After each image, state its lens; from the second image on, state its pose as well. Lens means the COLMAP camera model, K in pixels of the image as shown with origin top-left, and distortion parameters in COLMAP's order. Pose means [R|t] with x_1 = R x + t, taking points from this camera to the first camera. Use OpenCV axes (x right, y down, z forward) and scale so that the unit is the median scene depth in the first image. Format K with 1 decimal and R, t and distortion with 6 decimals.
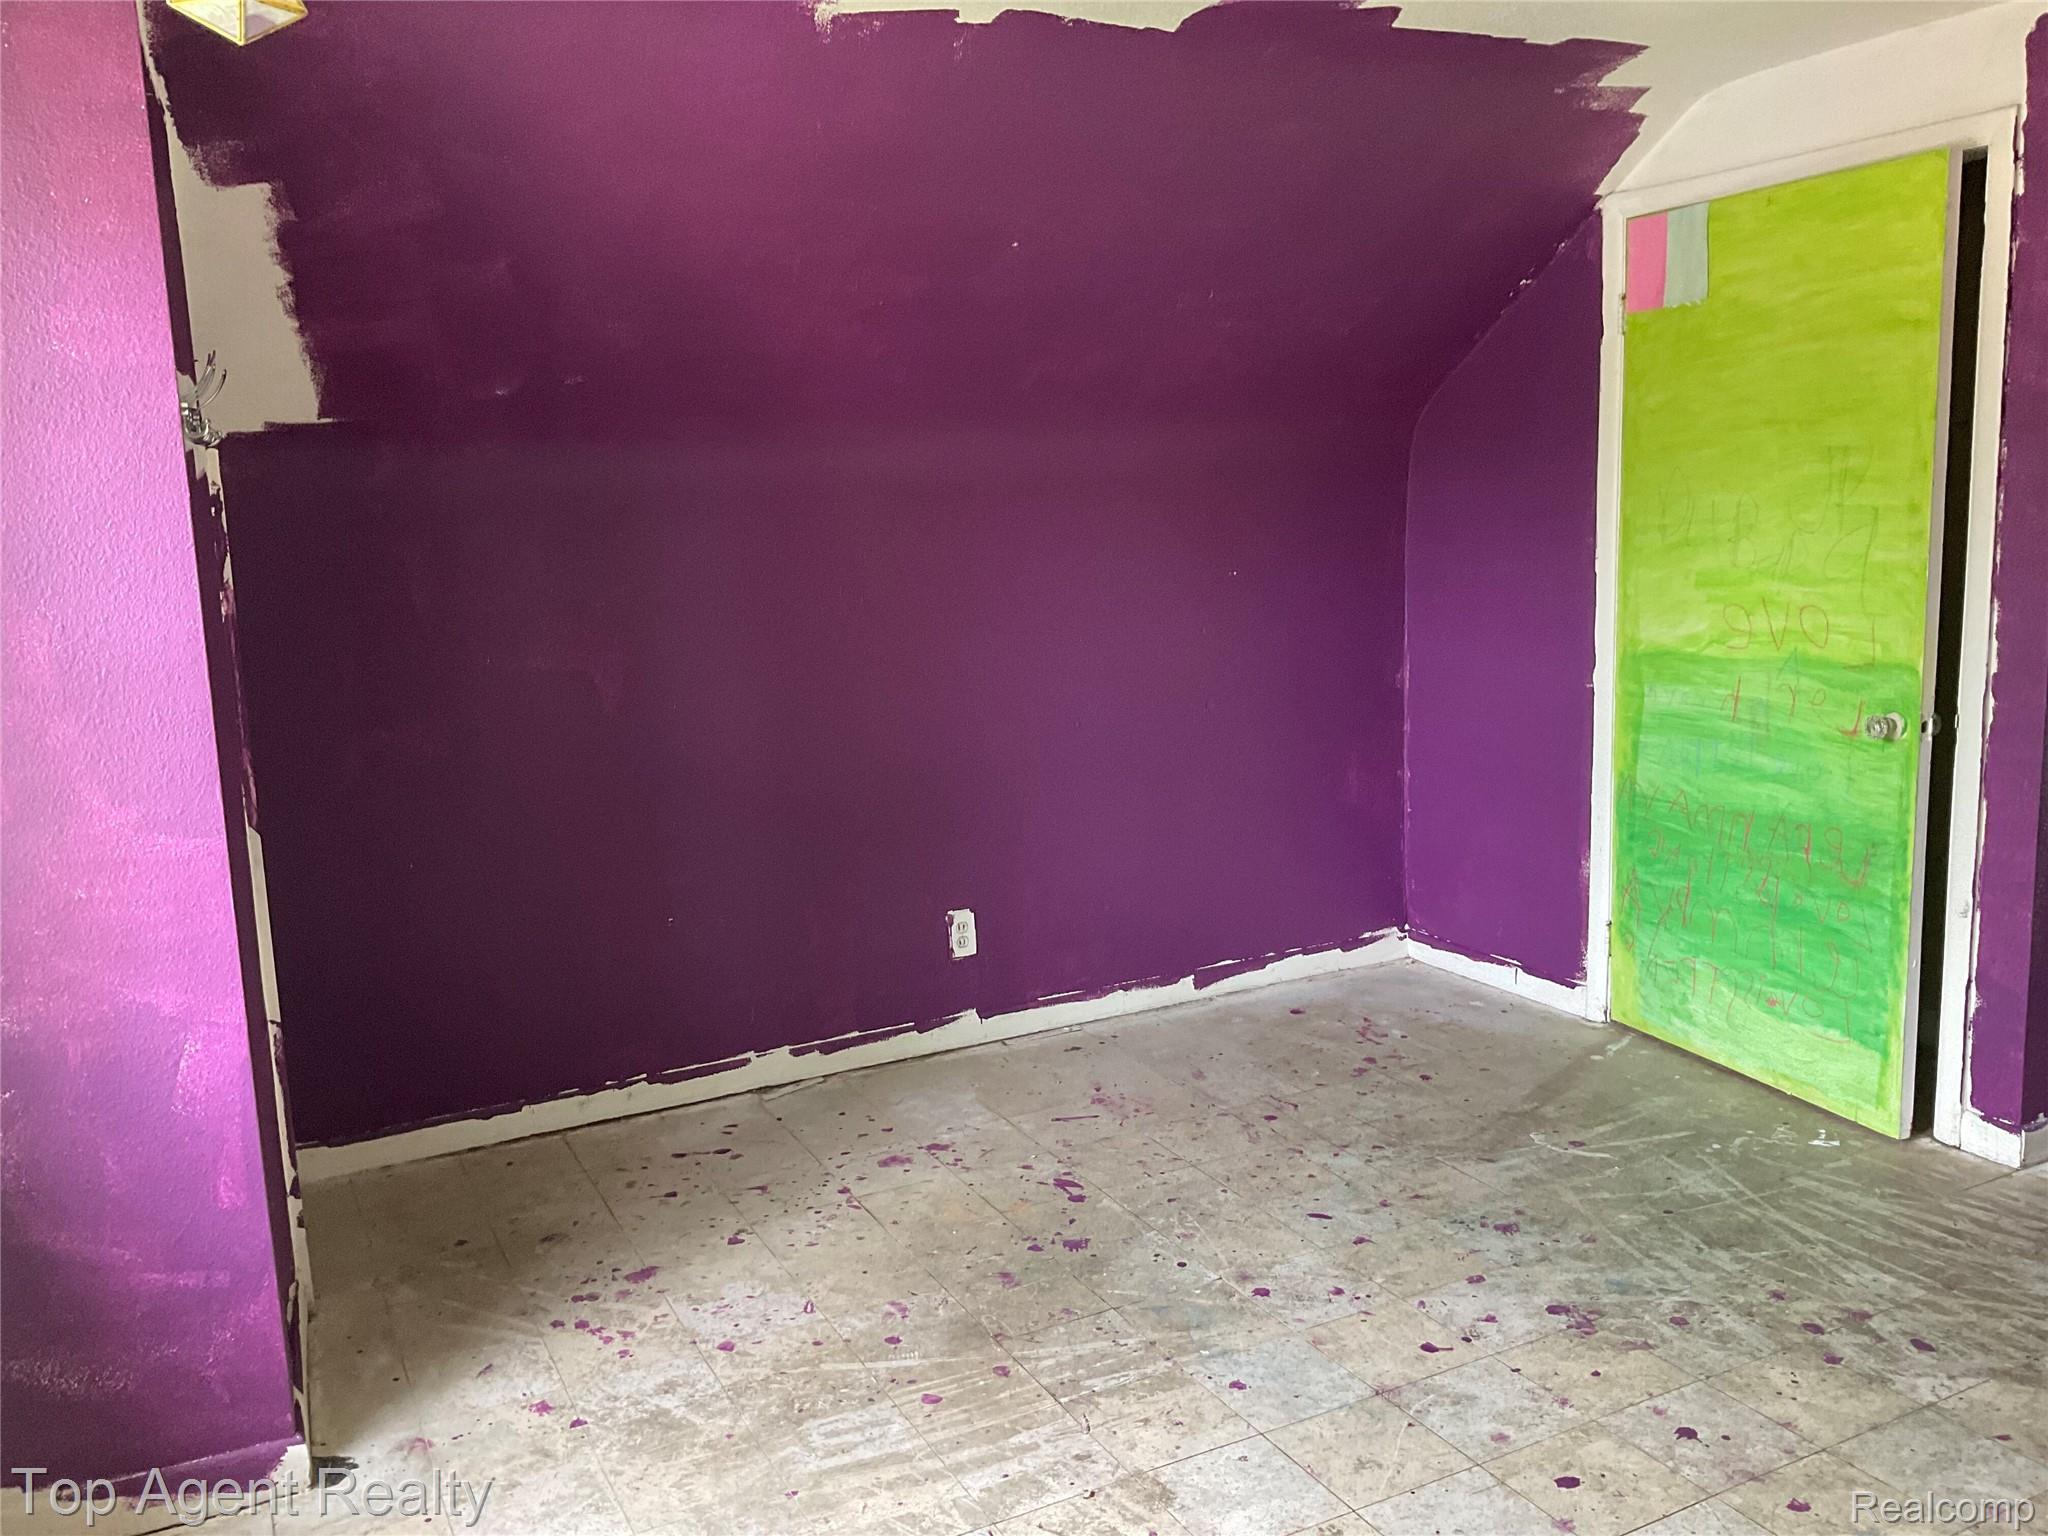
lens RADIAL K [[1691.7, 0, 1007.1], [0, 1691.7, 755.4], [0, 0, 1]] dist [0.069951, -0.123315]
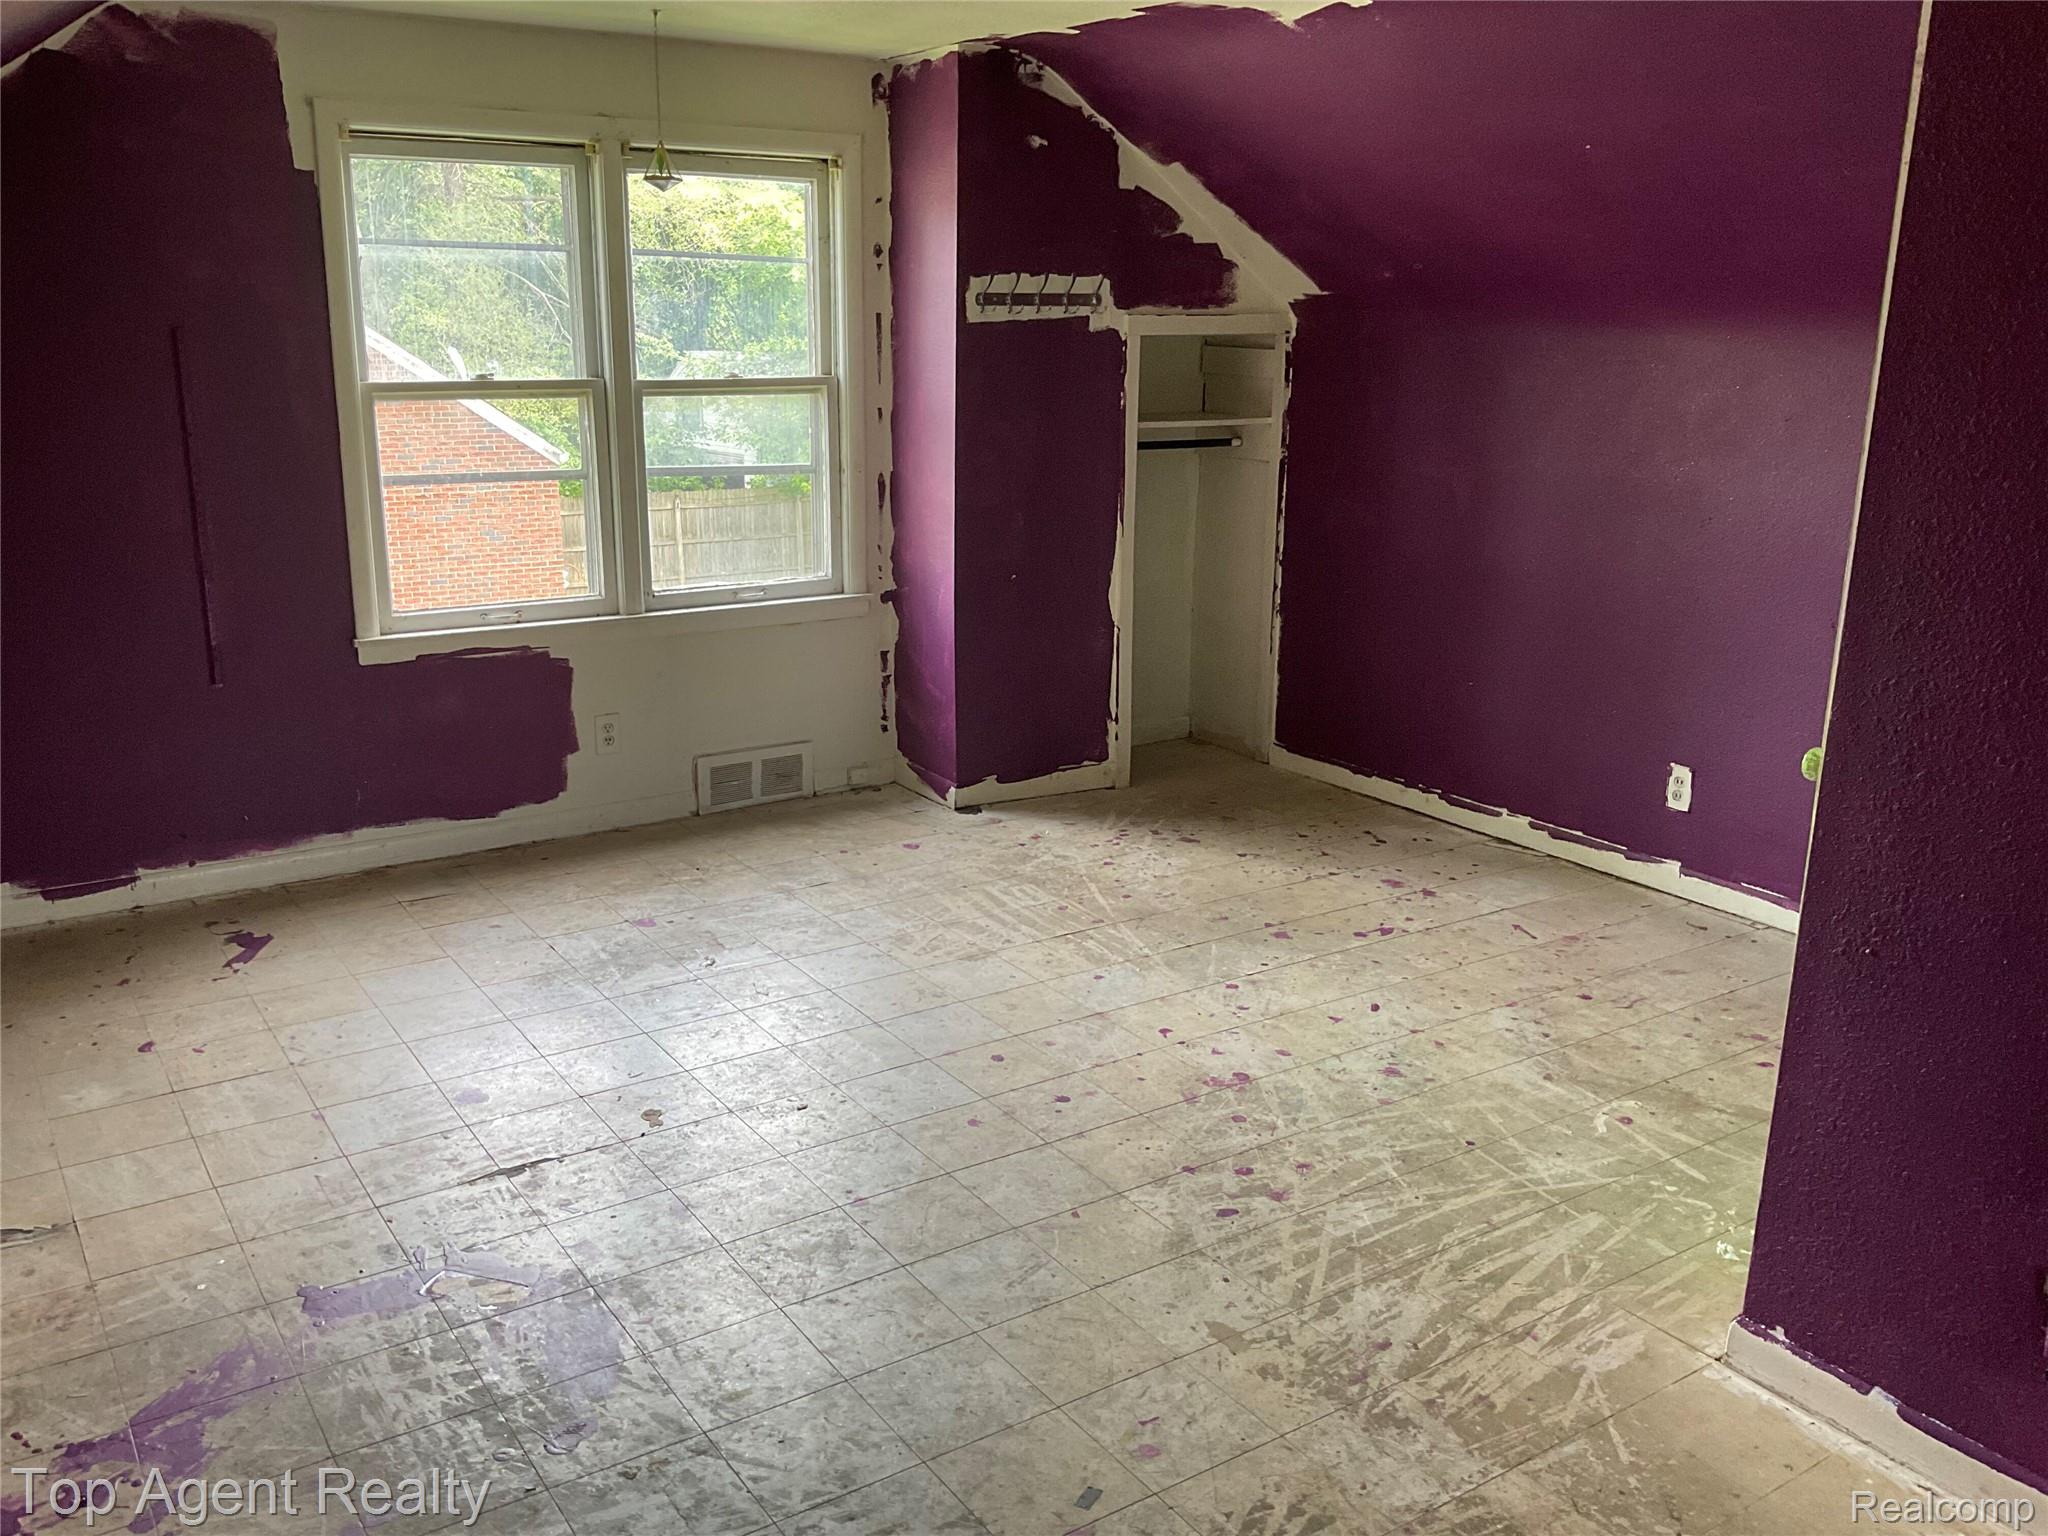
lens RADIAL K [[1691.7, 0, 1021.0], [0, 1691.7, 779.4], [0, 0, 1]] dist [0.069951, -0.123315]
pose [[0.118214, 0.299392, -0.946779, 1.190781], [-0.173839, 0.944979, 0.277117, -0.158908], [0.977653, 0.131828, 0.163755, 0.530533]]
